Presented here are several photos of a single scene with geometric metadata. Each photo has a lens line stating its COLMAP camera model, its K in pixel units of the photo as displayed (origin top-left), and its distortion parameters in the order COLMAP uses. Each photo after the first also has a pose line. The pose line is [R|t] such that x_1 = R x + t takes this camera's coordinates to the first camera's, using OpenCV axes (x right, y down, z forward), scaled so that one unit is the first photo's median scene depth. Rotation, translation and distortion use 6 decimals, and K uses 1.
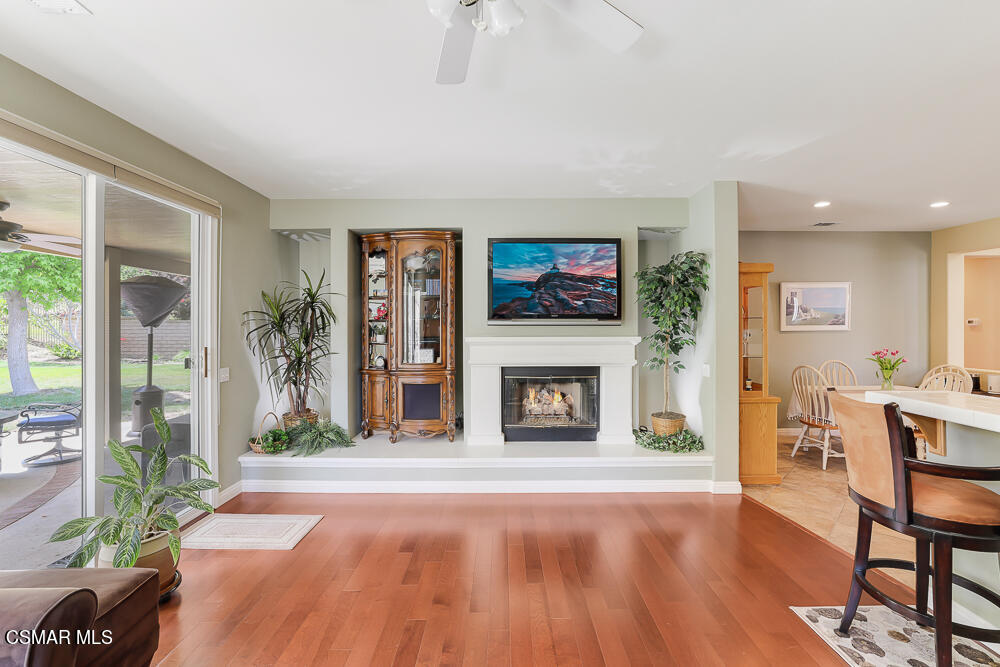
lens RADIAL K [[432.2, 0, 495.6], [0, 432.2, 328.5], [0, 0, 1]] dist [-0.015982, 0.005335]
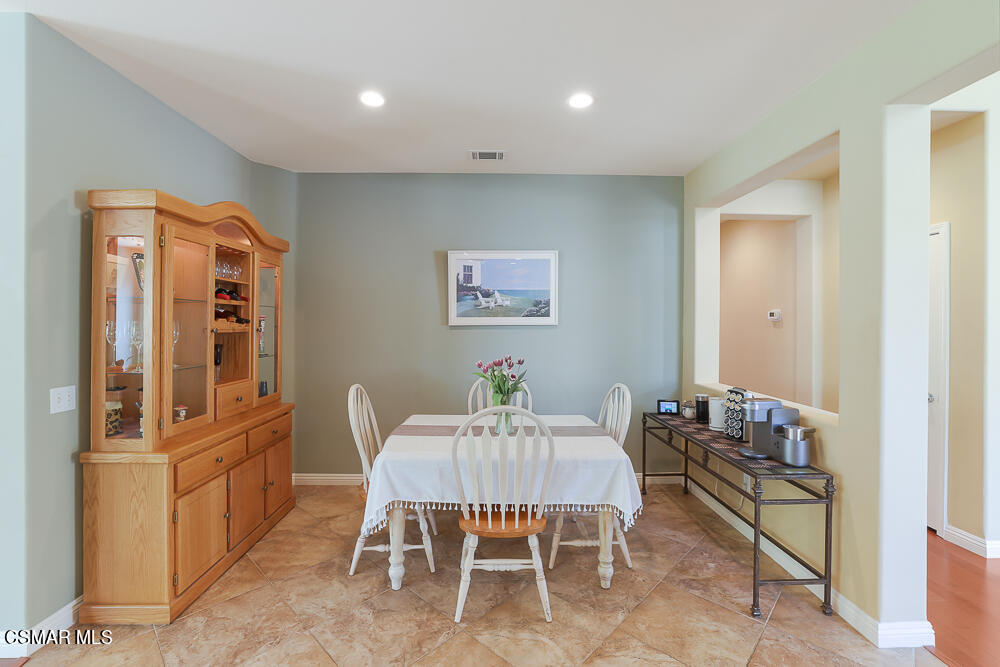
lens RADIAL K [[432.2, 0, 502.9], [0, 432.2, 326.0], [0, 0, 1]] dist [-0.015982, 0.005335]
pose [[0.999774, 0.007643, 0.019830, 0.963124], [-0.007823, 0.999929, 0.009003, 0.000695], [-0.019760, -0.009156, 0.999763, 0.446877]]
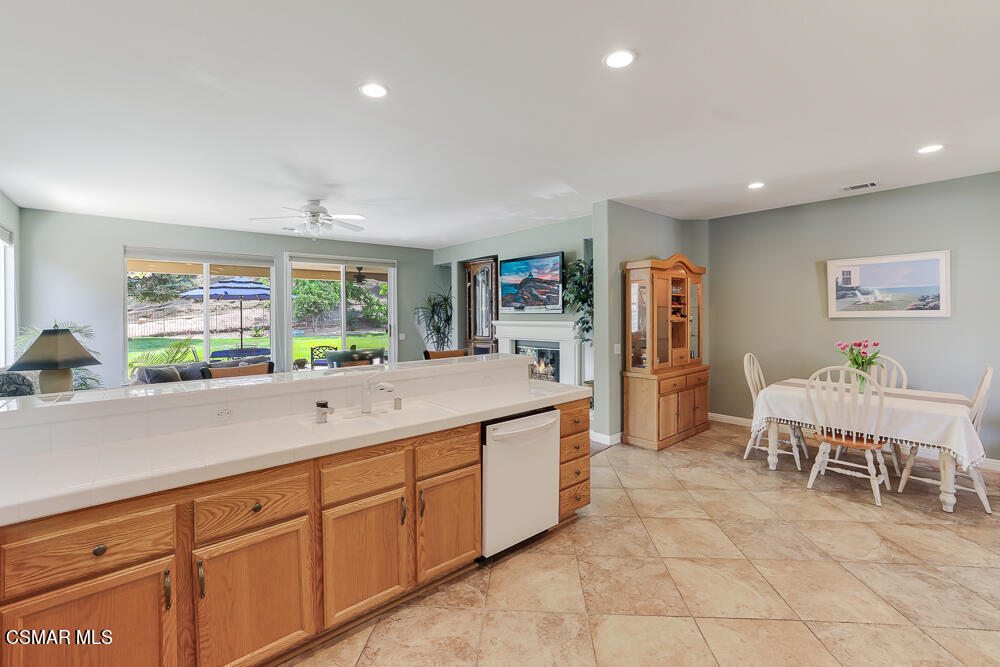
lens RADIAL K [[432.2, 0, 494.2], [0, 432.2, 318.7], [0, 0, 1]] dist [-0.015982, 0.005335]
pose [[0.647229, 0.005730, -0.762274, 1.159880], [0.005753, 0.999907, 0.012400, -0.008078], [0.762274, -0.012411, 0.647136, -0.075381]]
